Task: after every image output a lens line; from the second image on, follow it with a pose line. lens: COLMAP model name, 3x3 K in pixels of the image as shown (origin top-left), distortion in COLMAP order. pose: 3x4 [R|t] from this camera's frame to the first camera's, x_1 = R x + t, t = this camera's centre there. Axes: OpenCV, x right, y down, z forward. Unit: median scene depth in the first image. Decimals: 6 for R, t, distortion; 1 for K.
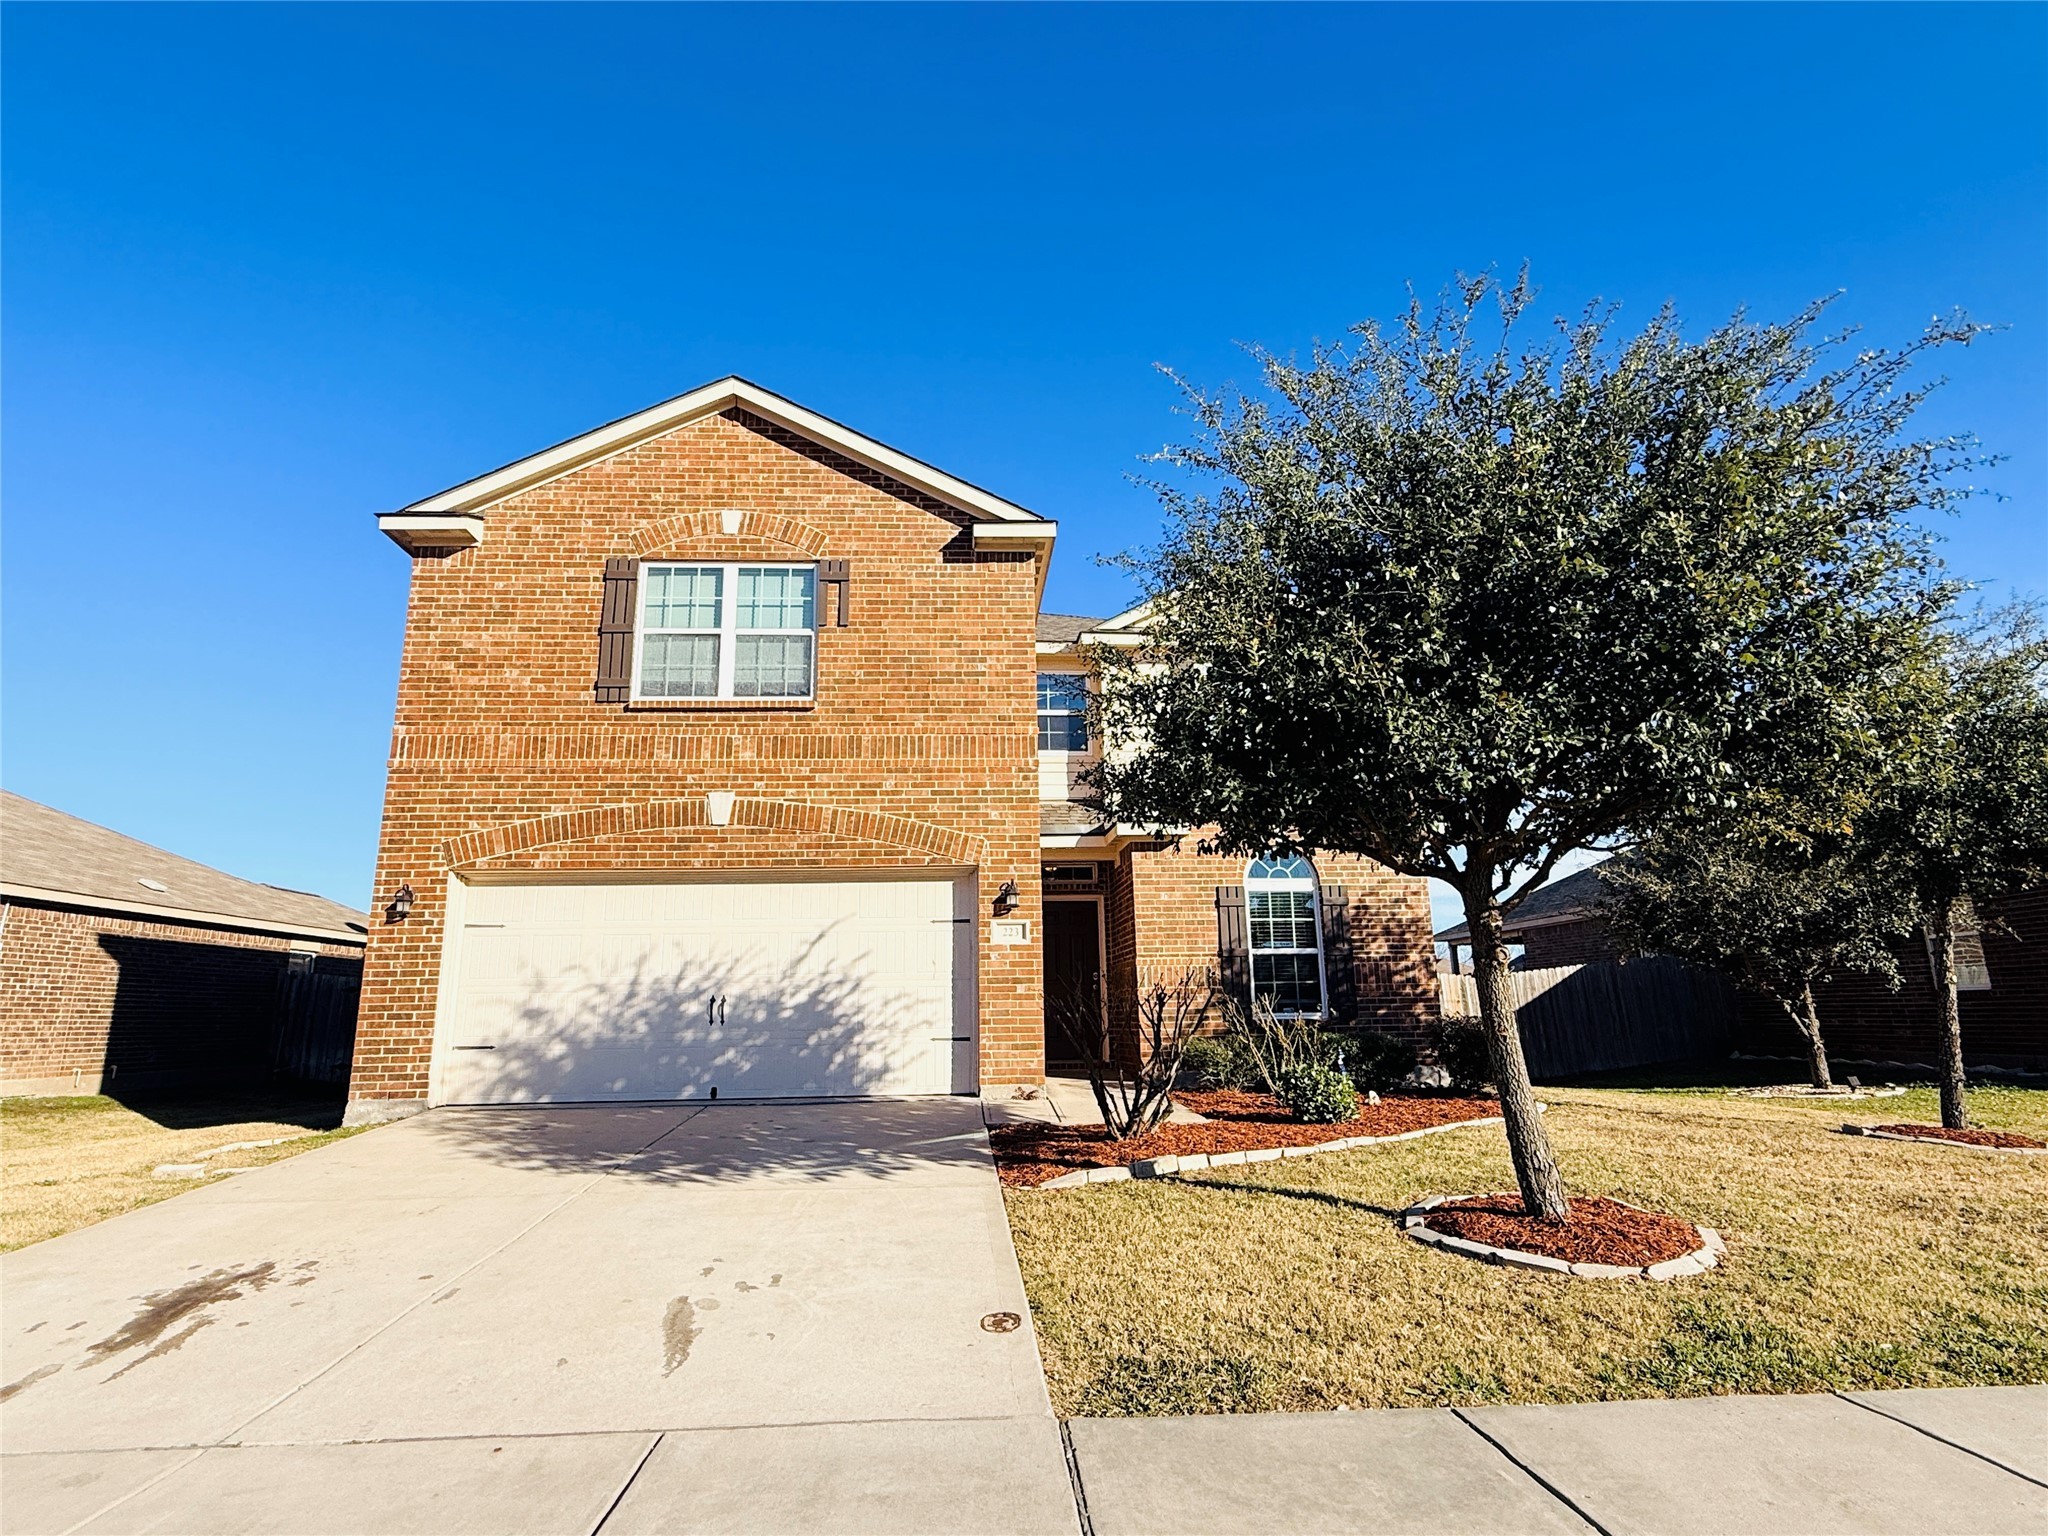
lens RADIAL K [[1055.5, 0, 1021.8], [0, 1055.5, 773.0], [0, 0, 1]] dist [0.001624, 0.000482]
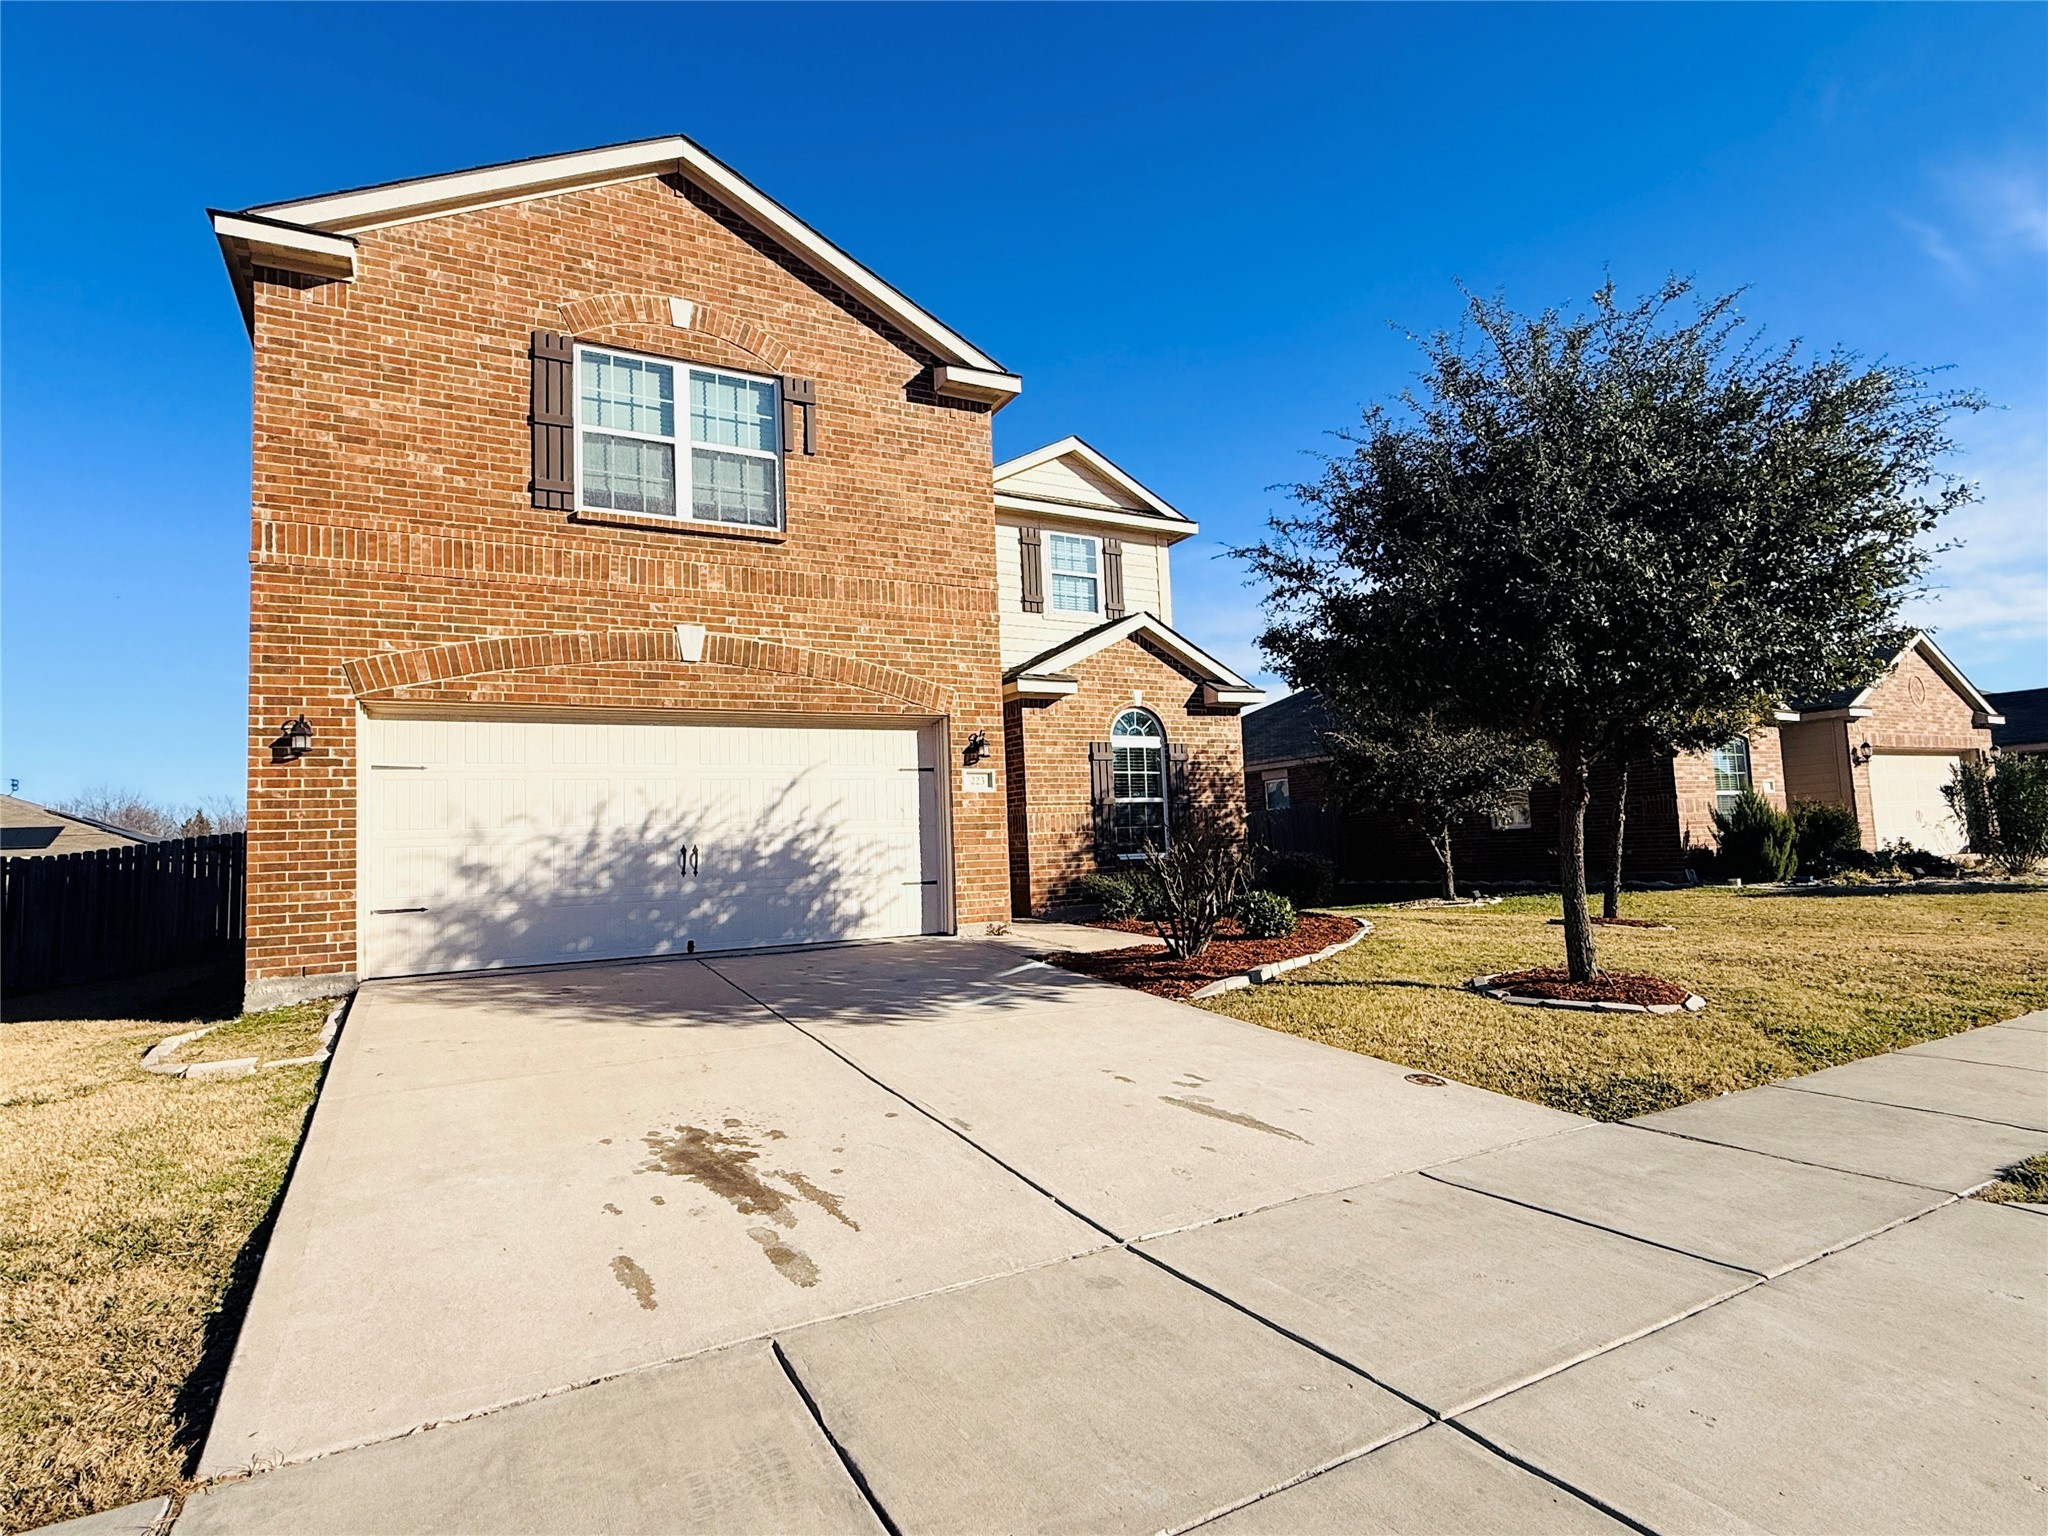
lens RADIAL K [[1055.5, 0, 1033.4], [0, 1055.5, 768.4], [0, 0, 1]] dist [0.001624, 0.000482]
pose [[0.903183, 0.013755, 0.429035, -0.401606], [-0.069638, 0.990941, 0.114829, 0.015167], [-0.423569, -0.133588, 0.895960, 0.046844]]
